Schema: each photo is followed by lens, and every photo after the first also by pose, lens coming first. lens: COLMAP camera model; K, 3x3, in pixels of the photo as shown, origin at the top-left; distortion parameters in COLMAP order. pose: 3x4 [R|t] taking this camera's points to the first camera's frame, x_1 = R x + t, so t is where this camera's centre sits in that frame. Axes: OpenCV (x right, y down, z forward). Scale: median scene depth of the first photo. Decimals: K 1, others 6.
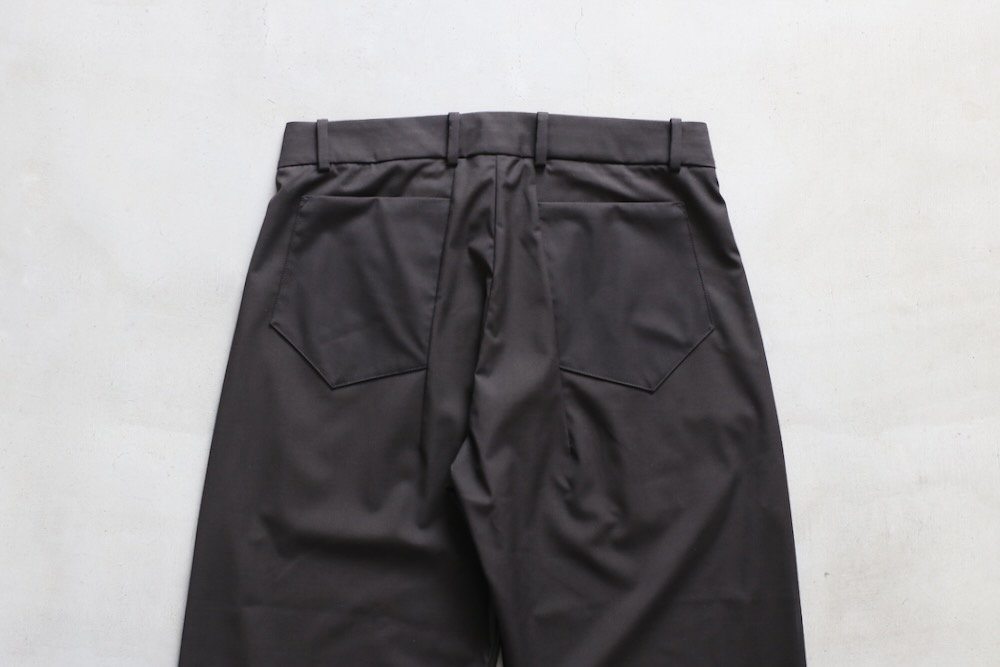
lens RADIAL K [[1164.7, 0, 501.6], [0, 1164.7, 331.3], [0, 0, 1]] dist [0.012932, 0.000000]
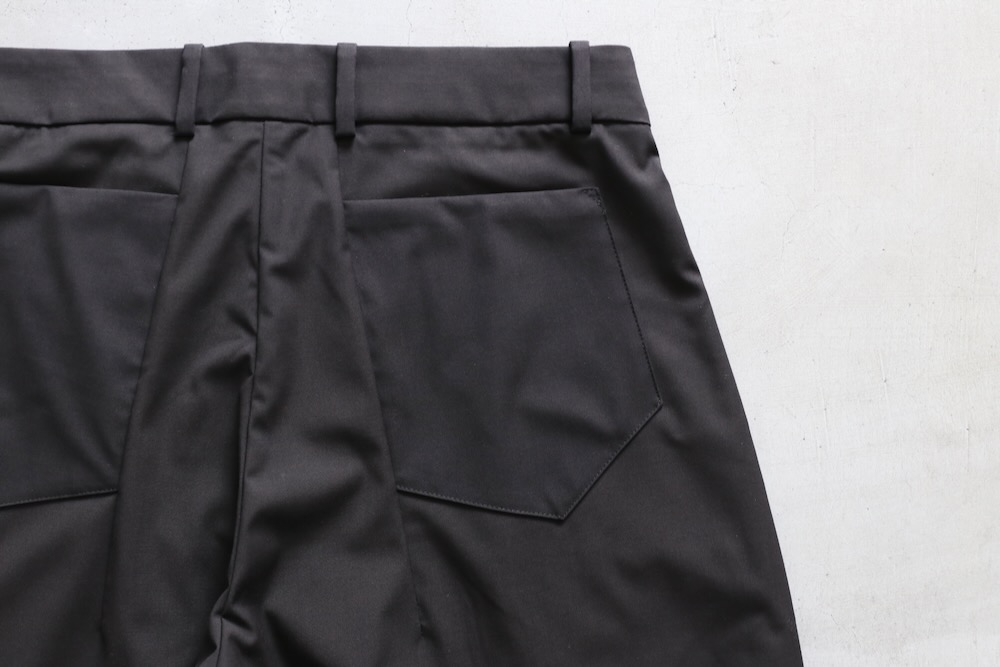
lens RADIAL K [[1157.8, 0, 507.7], [0, 1157.8, 338.0], [0, 0, 1]] dist [-0.183311, 0.000000]
pose [[0.981432, -0.046208, 0.186162, 0.002473], [0.062791, 0.994469, -0.084189, 0.008403], [-0.181243, 0.094315, 0.978905, 0.451447]]
